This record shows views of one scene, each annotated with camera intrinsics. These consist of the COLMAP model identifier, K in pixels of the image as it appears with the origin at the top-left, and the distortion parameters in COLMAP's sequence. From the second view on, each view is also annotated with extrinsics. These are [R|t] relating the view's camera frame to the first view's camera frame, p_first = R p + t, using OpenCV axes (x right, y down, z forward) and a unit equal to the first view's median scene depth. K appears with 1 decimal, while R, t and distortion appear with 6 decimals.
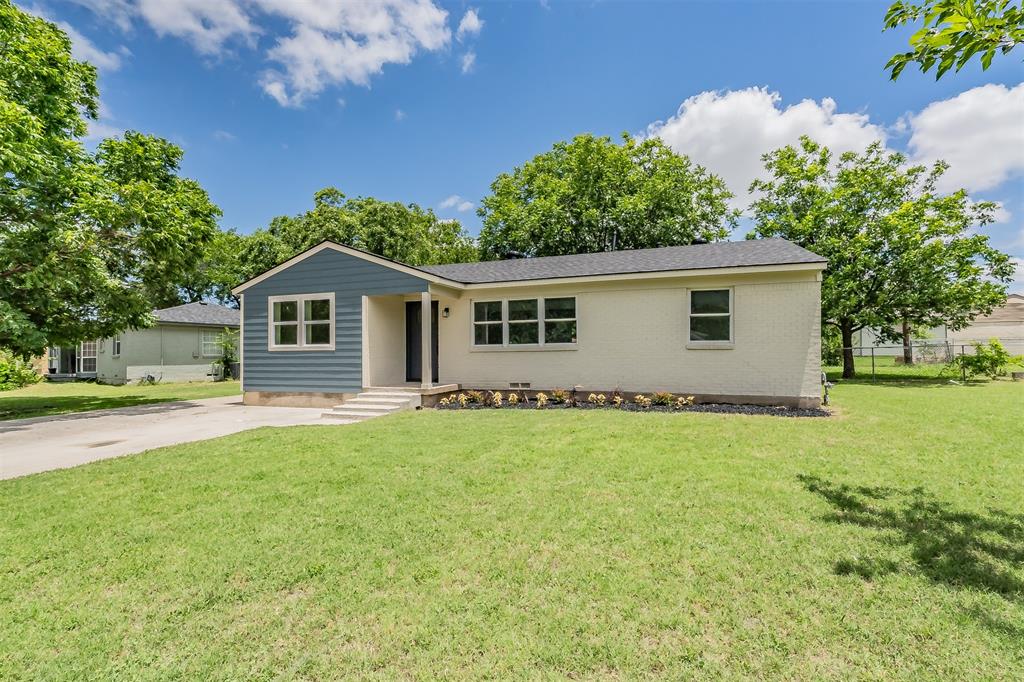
lens RADIAL K [[346.6, 0, 545.3], [0, 346.6, 350.6], [0, 0, 1]] dist [0.000241, -0.000055]
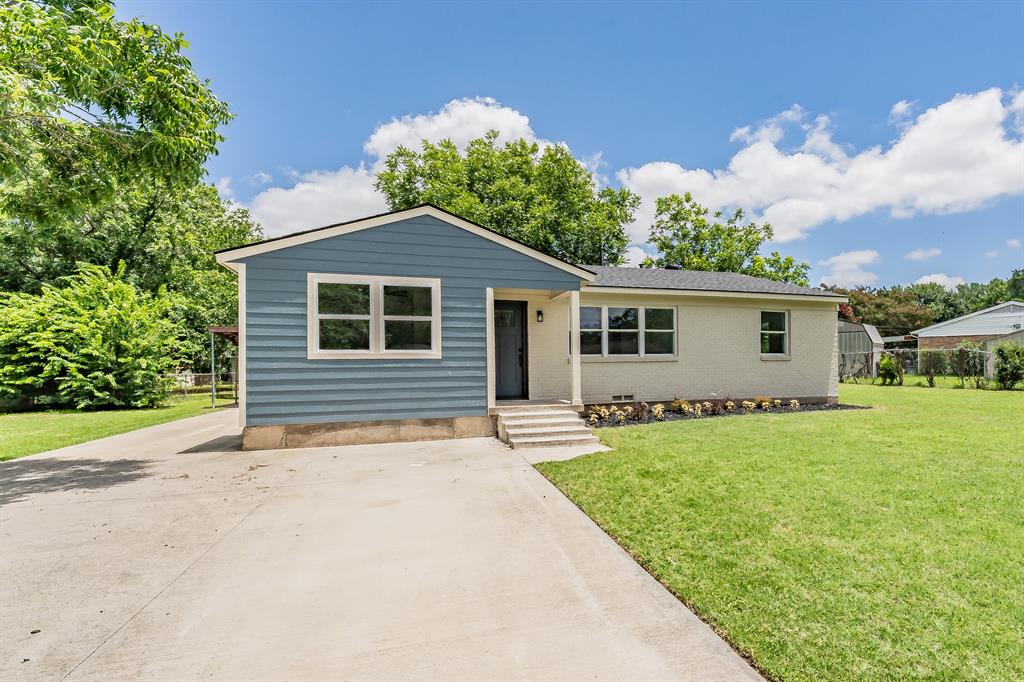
lens RADIAL K [[377.0, 0, 513.6], [0, 377.0, 363.5], [0, 0, 1]] dist [-0.000324, 0.000004]
pose [[0.880858, 0.004146, 0.473363, -0.829668], [-0.000760, 0.999973, -0.007344, 0.014136], [-0.473380, 0.006109, 0.880837, 0.232122]]
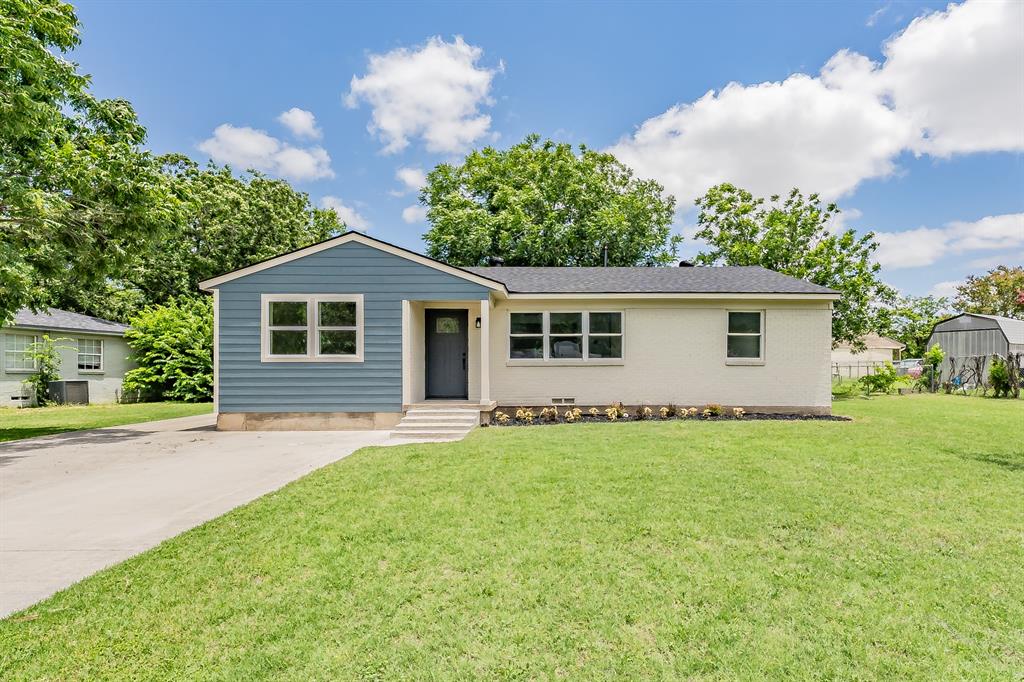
lens RADIAL K [[395.4, 0, 520.0], [0, 395.4, 370.9], [0, 0, 1]] dist [-0.000891, 0.000160]
pose [[0.966766, 0.008001, 0.255537, -0.474327], [-0.008424, 0.999964, 0.000560, 0.016922], [-0.255524, -0.002694, 0.966799, -0.037719]]
